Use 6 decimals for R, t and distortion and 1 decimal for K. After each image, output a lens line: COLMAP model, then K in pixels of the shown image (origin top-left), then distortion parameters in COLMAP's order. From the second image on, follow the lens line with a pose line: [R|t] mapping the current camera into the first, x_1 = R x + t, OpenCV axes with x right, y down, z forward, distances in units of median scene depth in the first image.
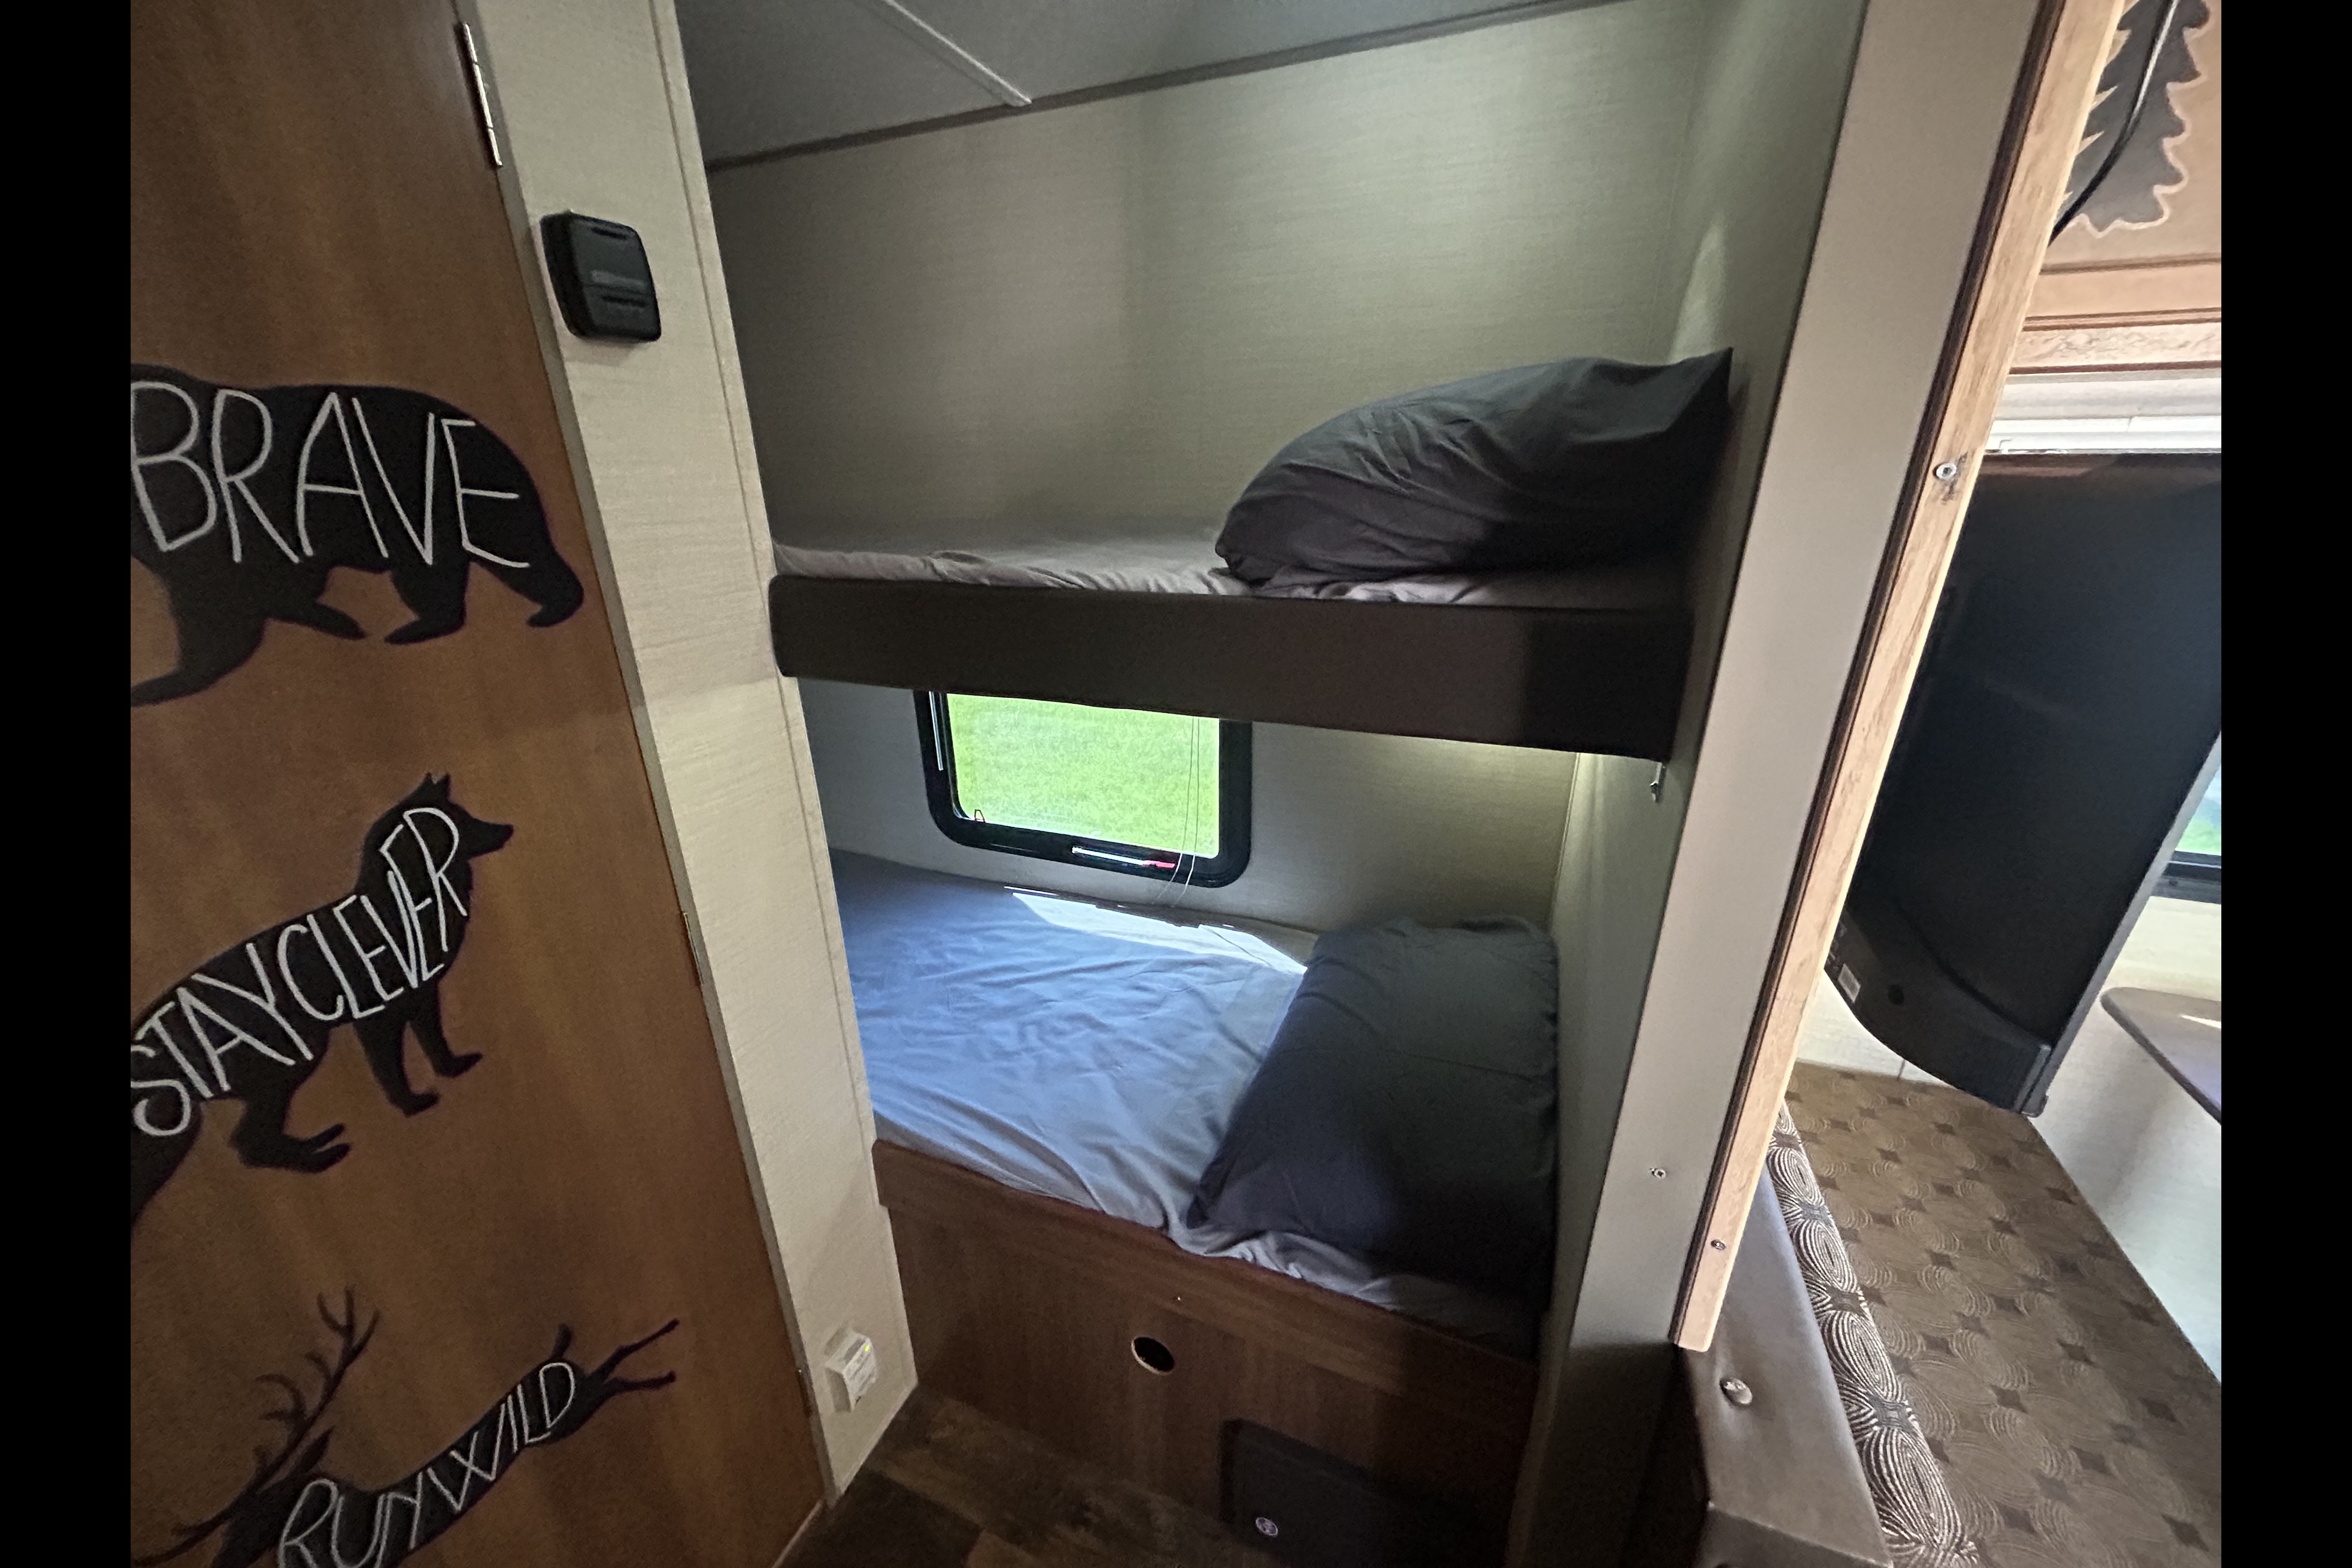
lens RADIAL K [[844.0, 0, 1175.6], [0, 844.0, 787.2], [0, 0, 1]] dist [0.000518, 0.000477]
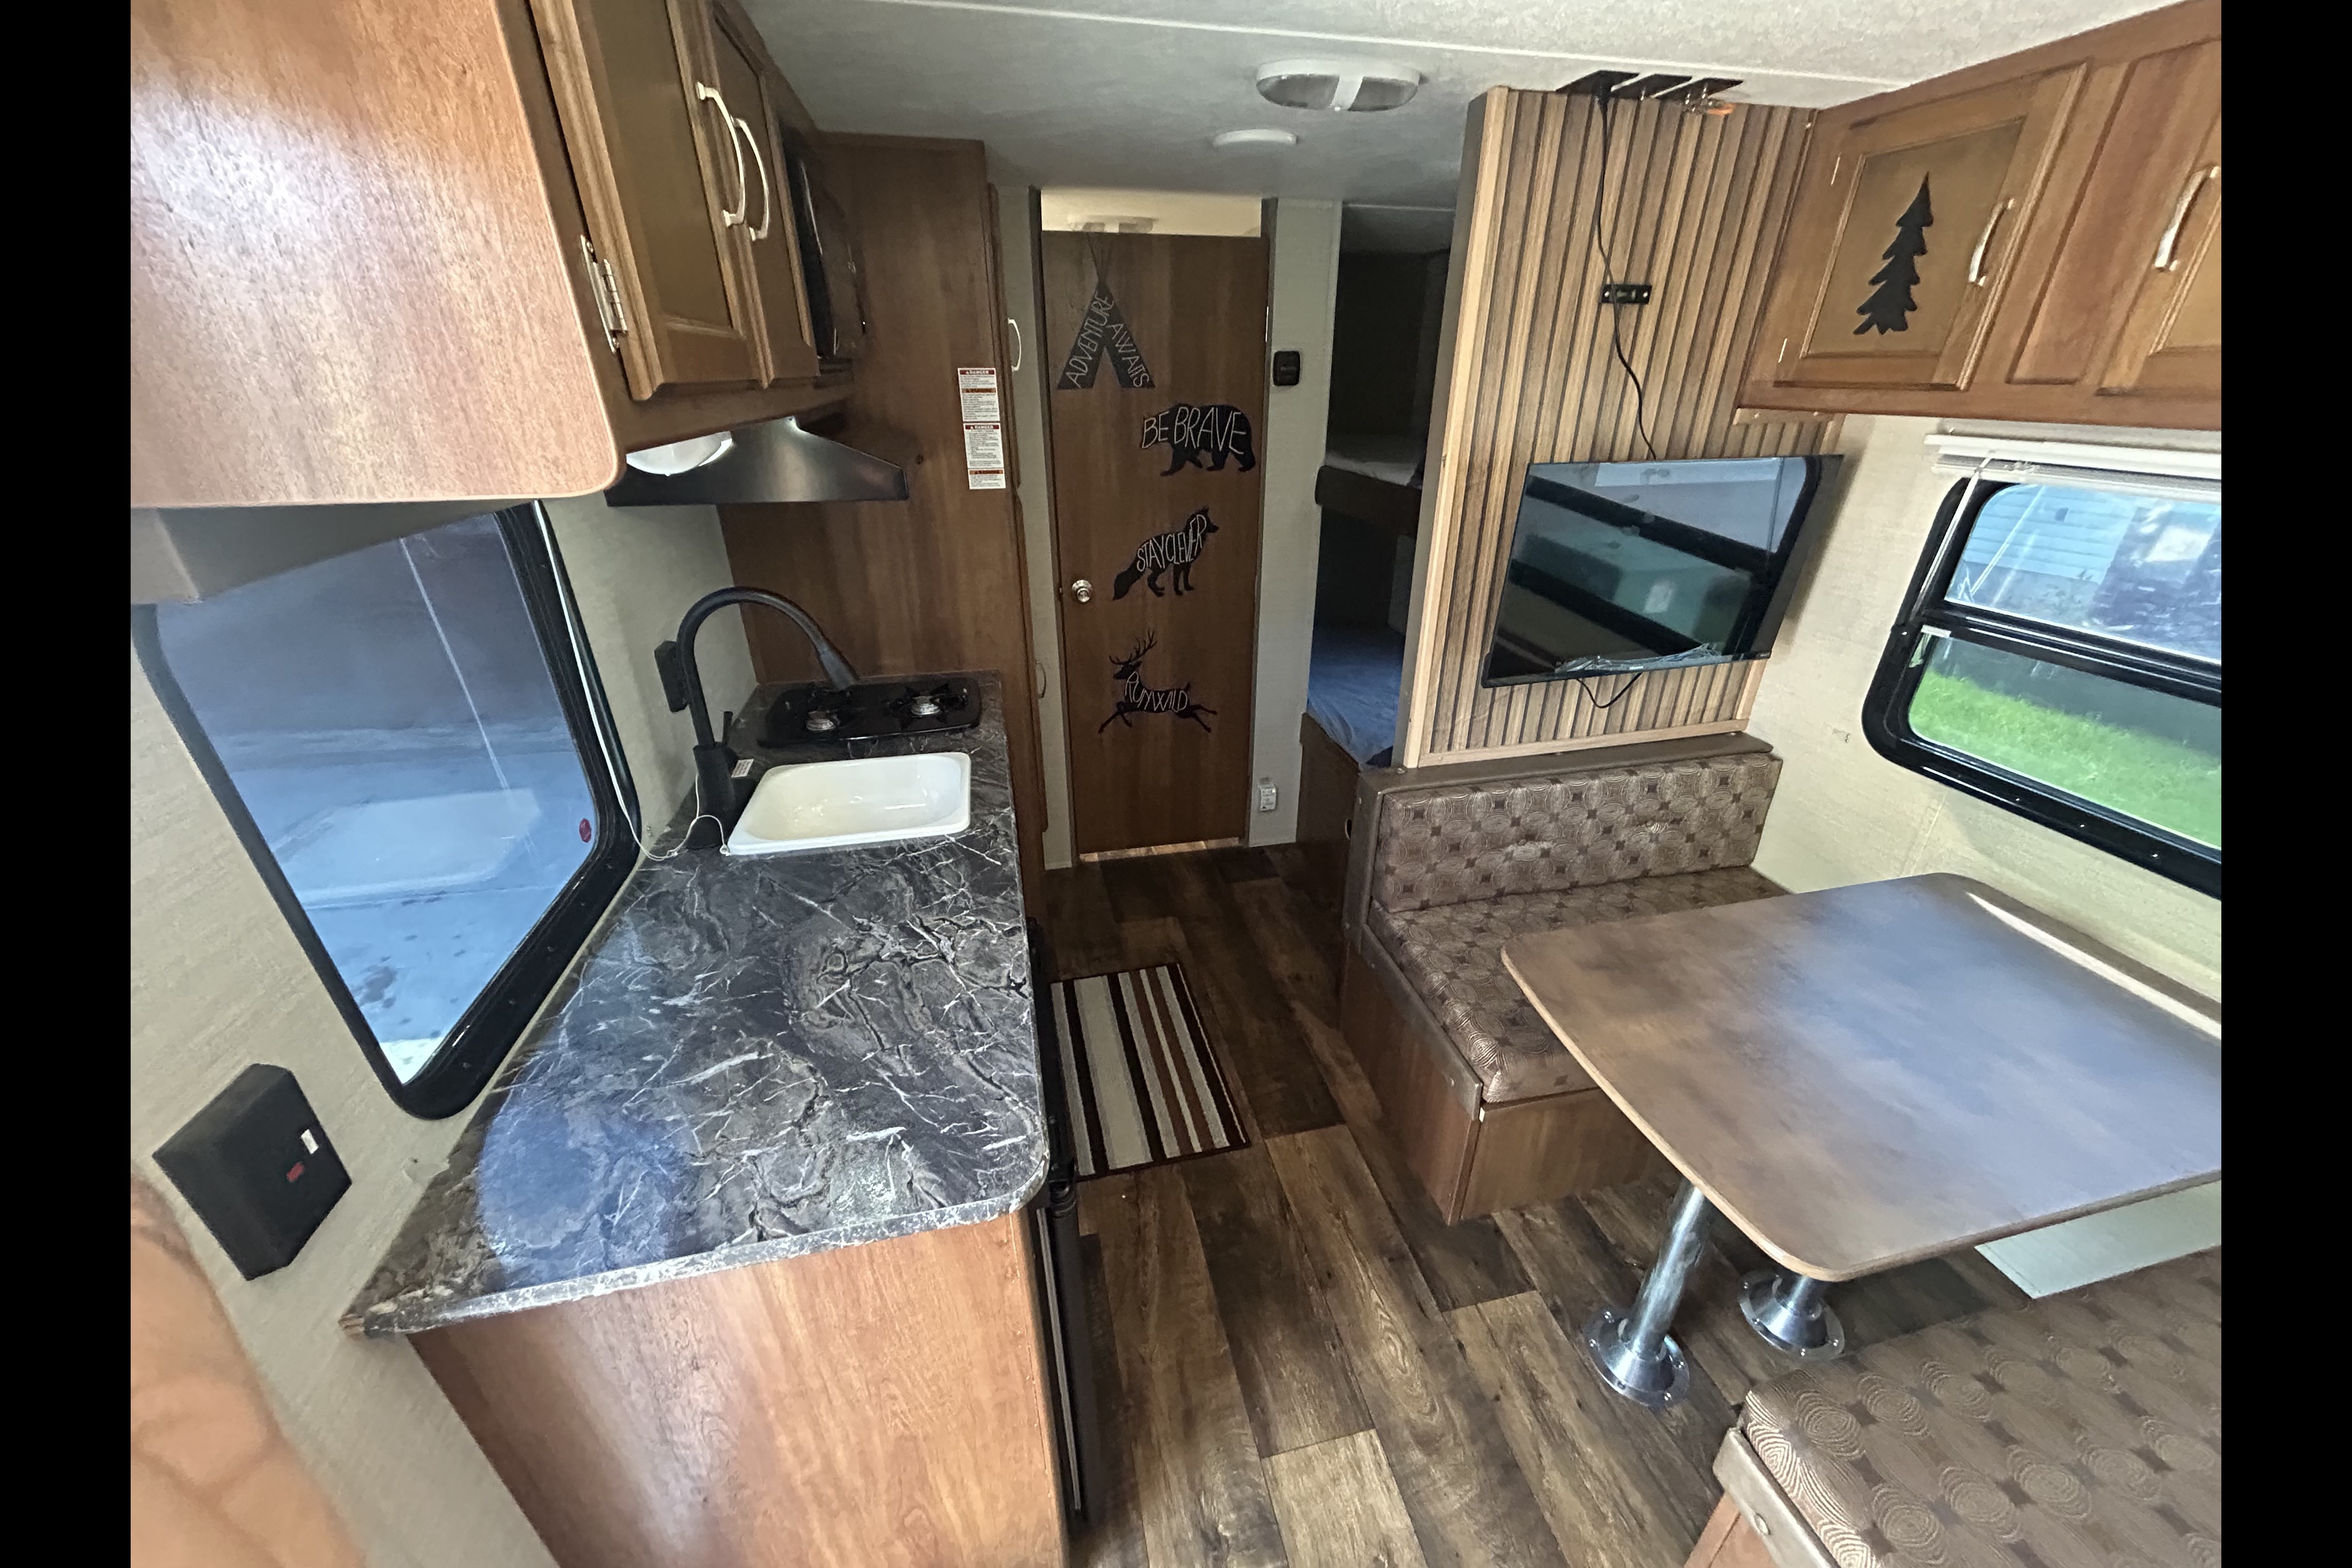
lens RADIAL K [[844.0, 0, 1175.6], [0, 844.0, 787.2], [0, 0, 1]] dist [0.000518, 0.000477]
pose [[0.565395, 0.373612, -0.735352, 2.260706], [-0.302822, 0.923296, 0.236269, 0.286326], [0.767220, 0.089095, 0.635165, -1.379718]]
